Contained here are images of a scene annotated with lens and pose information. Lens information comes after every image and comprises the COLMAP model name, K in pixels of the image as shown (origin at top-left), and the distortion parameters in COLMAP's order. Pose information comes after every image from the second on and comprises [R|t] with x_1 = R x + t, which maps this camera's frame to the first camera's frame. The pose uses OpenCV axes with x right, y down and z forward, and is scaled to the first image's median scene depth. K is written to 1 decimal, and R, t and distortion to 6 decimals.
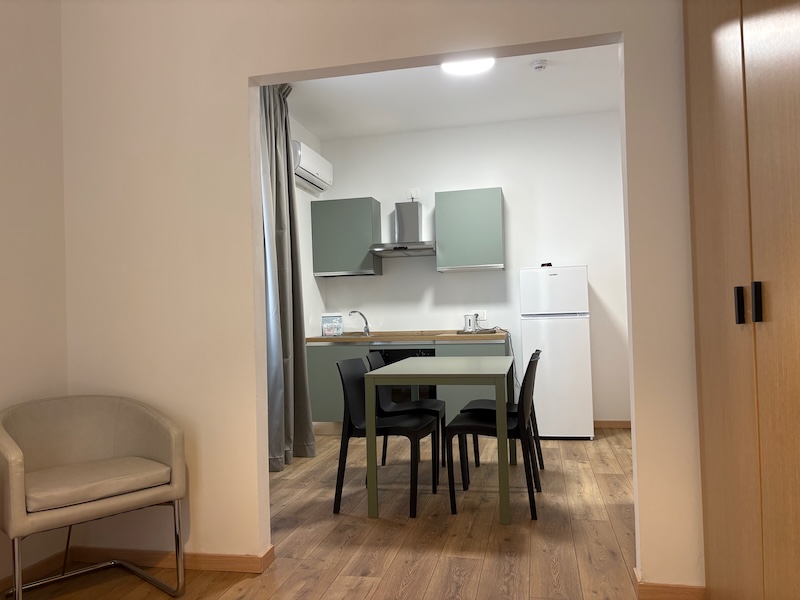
lens RADIAL K [[608.1, 0, 401.9], [0, 608.1, 304.2], [0, 0, 1]] dist [0.006140, 0.004818]
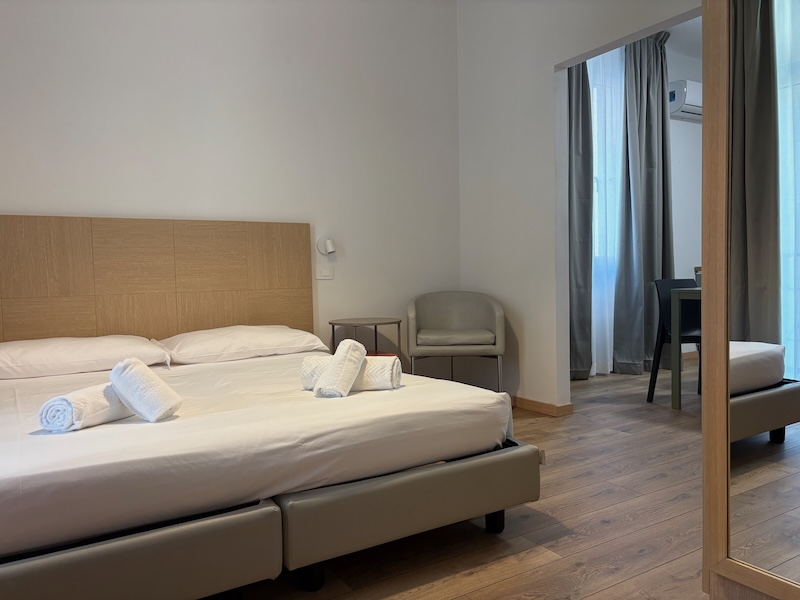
lens RADIAL K [[608.1, 0, 395.8], [0, 608.1, 299.0], [0, 0, 1]] dist [0.006140, 0.004818]
pose [[0.703473, 0.044890, -0.709303, 0.499839], [0.017615, 0.996596, 0.080542, 0.037655], [0.710504, -0.069153, 0.700287, -0.260781]]
